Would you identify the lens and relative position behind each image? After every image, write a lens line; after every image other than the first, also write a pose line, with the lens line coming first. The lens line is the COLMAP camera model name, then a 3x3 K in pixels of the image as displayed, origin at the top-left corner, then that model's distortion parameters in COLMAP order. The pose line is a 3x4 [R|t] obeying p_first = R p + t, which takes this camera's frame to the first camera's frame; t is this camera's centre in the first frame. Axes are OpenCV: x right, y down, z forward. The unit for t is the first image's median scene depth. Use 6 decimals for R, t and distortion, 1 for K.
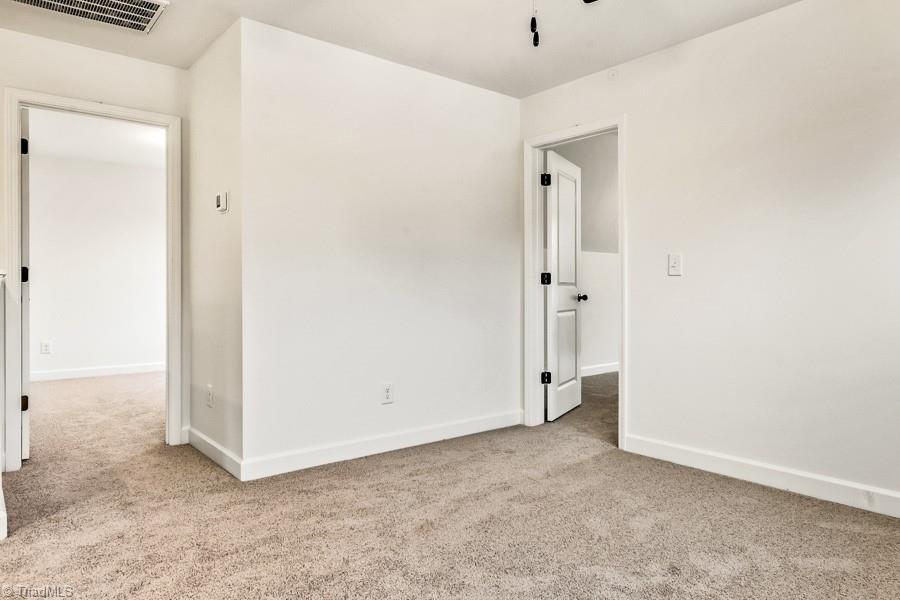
lens RADIAL K [[577.1, 0, 450.4], [0, 577.1, 297.0], [0, 0, 1]] dist [0.008415, 0.003292]
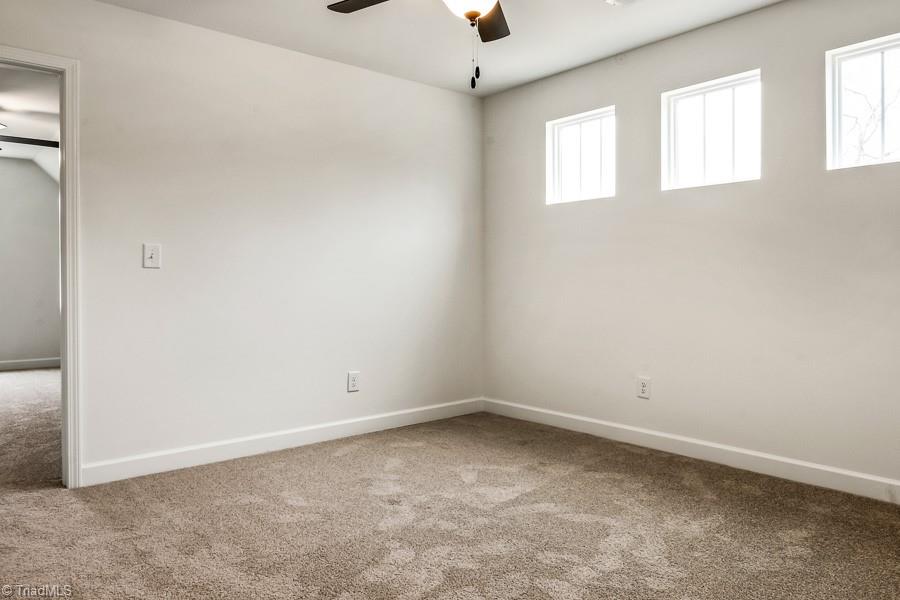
lens RADIAL K [[624.1, 0, 450.5], [0, 624.1, 297.1], [0, 0, 1]] dist [-0.003215, -0.001876]
pose [[-0.052020, -0.006890, 0.998622, -0.698763], [0.011245, 0.999909, 0.007484, 0.007602], [-0.998583, 0.011619, -0.051938, 0.657990]]
